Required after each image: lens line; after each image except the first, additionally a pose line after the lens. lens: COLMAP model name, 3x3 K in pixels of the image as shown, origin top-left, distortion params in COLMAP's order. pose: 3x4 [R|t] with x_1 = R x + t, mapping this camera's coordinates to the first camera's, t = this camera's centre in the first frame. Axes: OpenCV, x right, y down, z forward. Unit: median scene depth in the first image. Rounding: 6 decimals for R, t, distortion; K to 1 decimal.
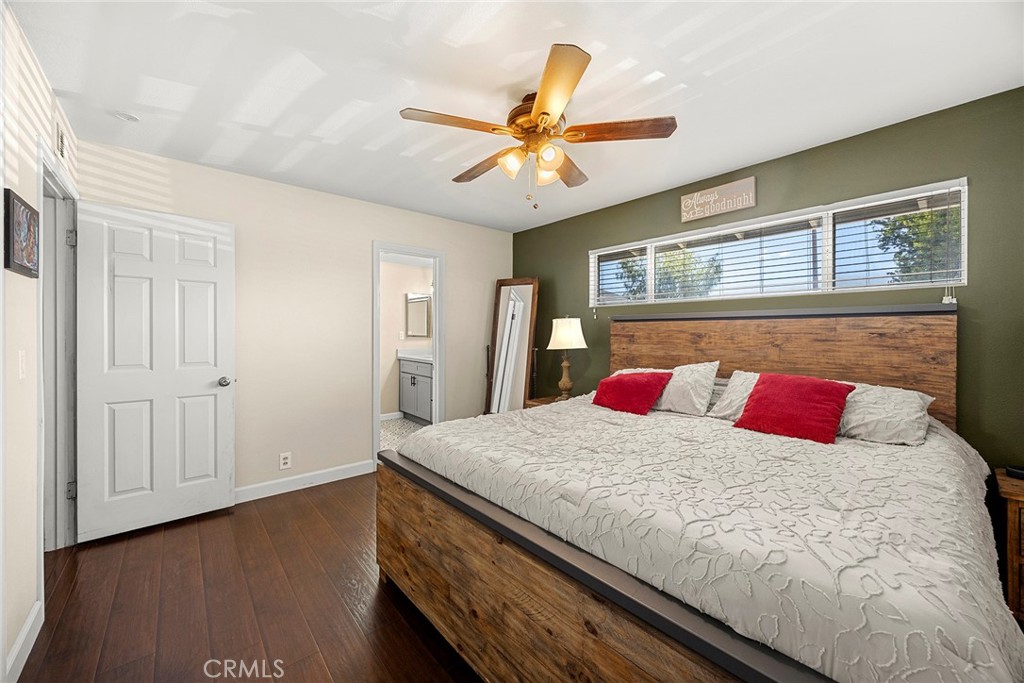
lens RADIAL K [[392.1, 0, 512.0], [0, 392.1, 341.5], [0, 0, 1]] dist [-0.000845, 0.000116]
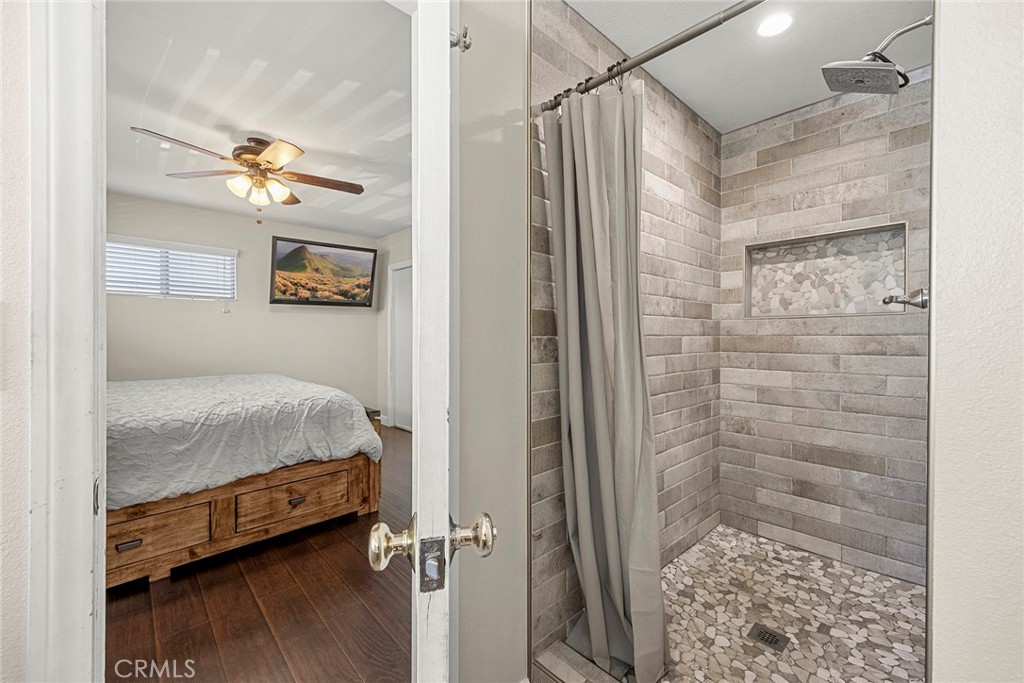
lens RADIAL K [[414.9, 0, 513.3], [0, 414.9, 342.3], [0, 0, 1]] dist [0.001984, 0.000061]
pose [[-0.998977, -0.001870, -0.045175, -0.542432], [-0.003632, 0.999235, 0.038950, 0.004840], [0.045068, 0.039074, -0.998219, 1.792559]]
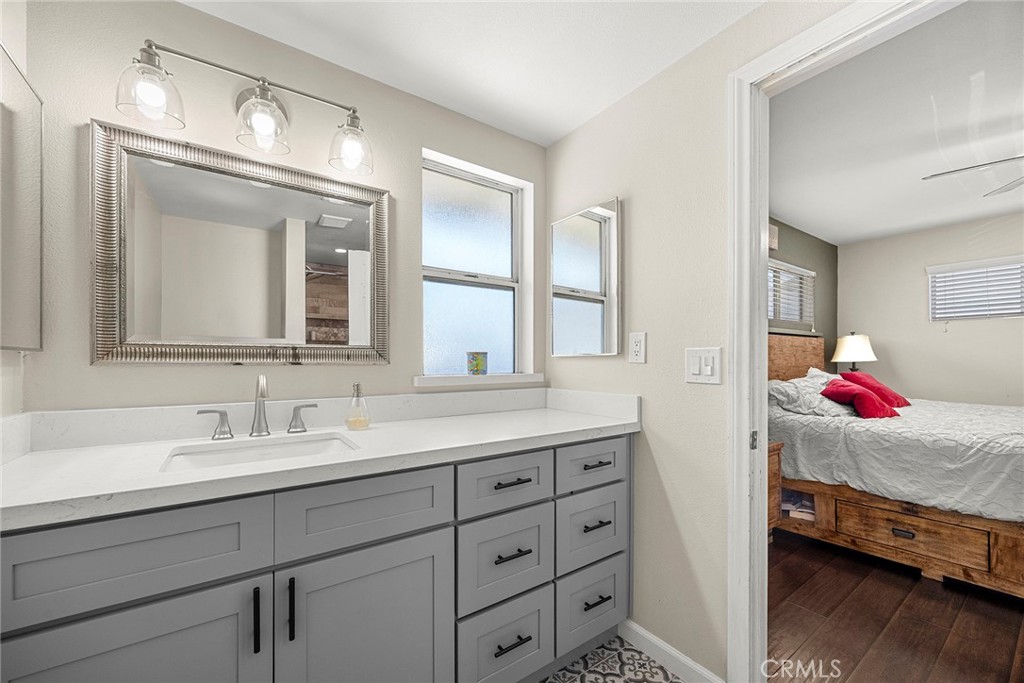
lens RADIAL K [[396.1, 0, 511.5], [0, 396.1, 346.0], [0, 0, 1]] dist [-0.004283, 0.000235]
pose [[0.102516, 0.031908, 0.994219, -0.824415], [0.029386, 0.998952, -0.035089, -0.002034], [-0.994297, 0.032813, 0.101471, 1.778639]]
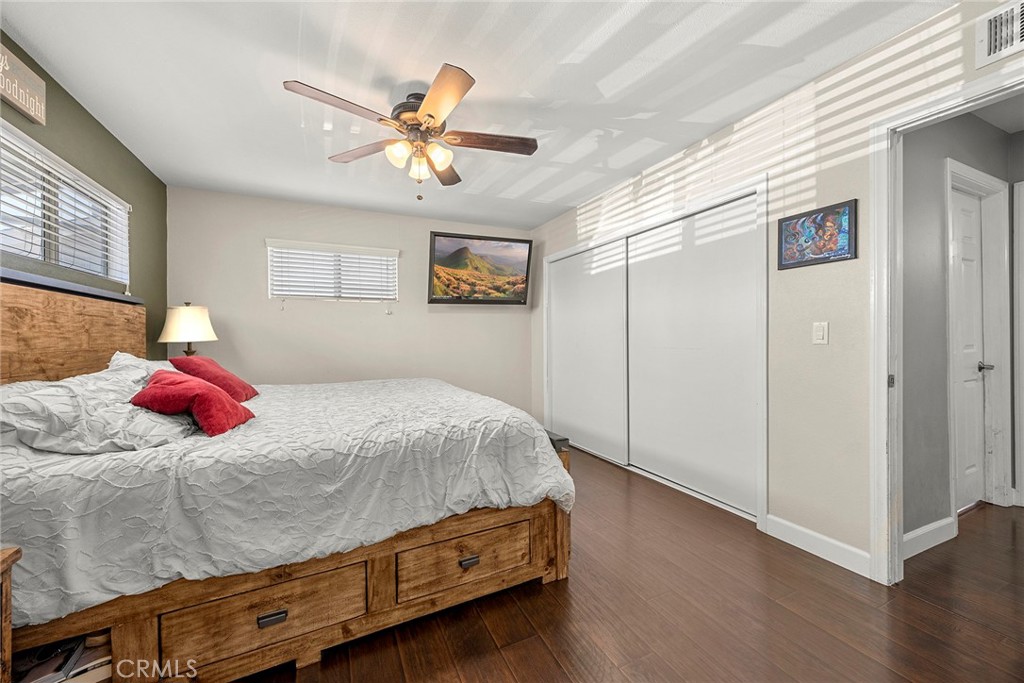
lens RADIAL K [[396.1, 0, 511.5], [0, 396.1, 346.0], [0, 0, 1]] dist [-0.004283, 0.000235]
pose [[-0.964021, 0.000110, 0.265825, -0.347499], [0.013305, 0.998767, 0.047837, 0.014675], [-0.265492, 0.049653, -0.962834, 1.455394]]
